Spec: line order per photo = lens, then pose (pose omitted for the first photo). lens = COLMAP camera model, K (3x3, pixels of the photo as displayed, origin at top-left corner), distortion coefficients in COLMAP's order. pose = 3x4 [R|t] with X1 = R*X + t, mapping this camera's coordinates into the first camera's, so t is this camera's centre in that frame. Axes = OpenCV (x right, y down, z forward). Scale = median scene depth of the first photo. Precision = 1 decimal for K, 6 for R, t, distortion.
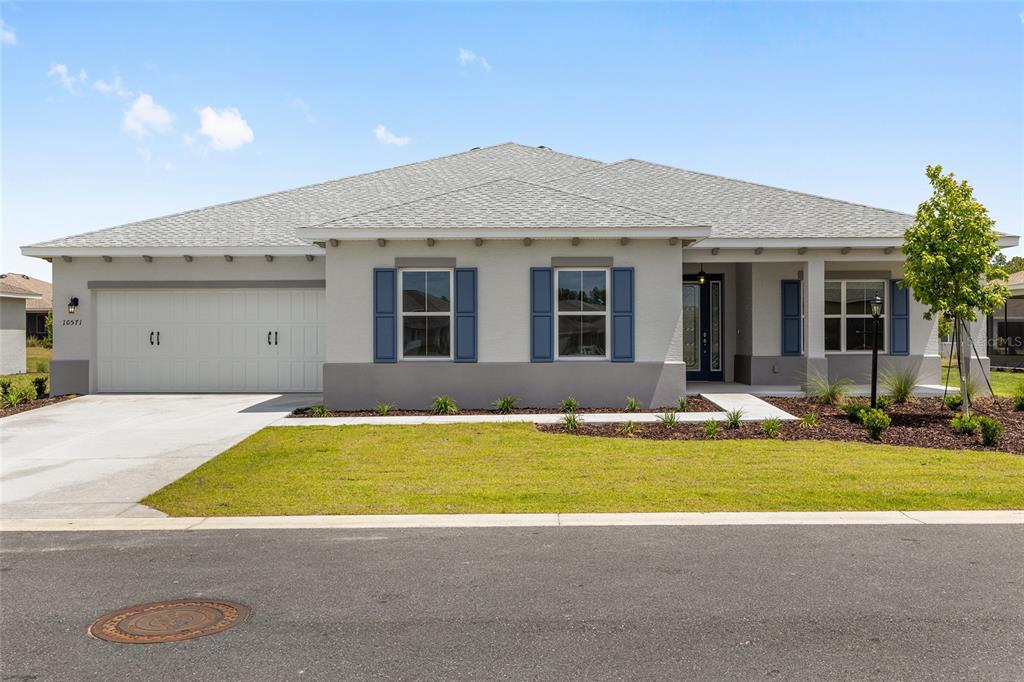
lens RADIAL K [[958.7, 0, 512.0], [0, 958.7, 341.0], [0, 0, 1]] dist [0.005179, -0.001408]
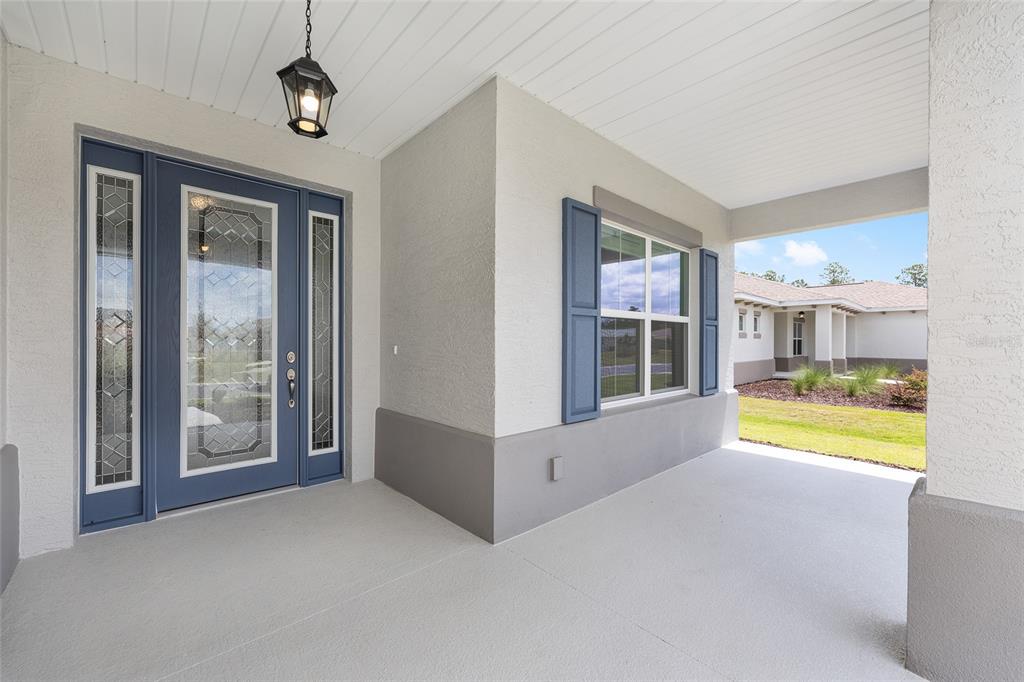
lens RADIAL K [[411.0, 0, 512.0], [0, 411.0, 341.0], [0, 0, 1]] dist [-0.001051, -0.000090]
pose [[0.732081, 0.007272, 0.681178, 0.157146], [-0.002609, 0.999966, -0.007872, -0.011514], [-0.681212, 0.003986, 0.732075, 0.833061]]
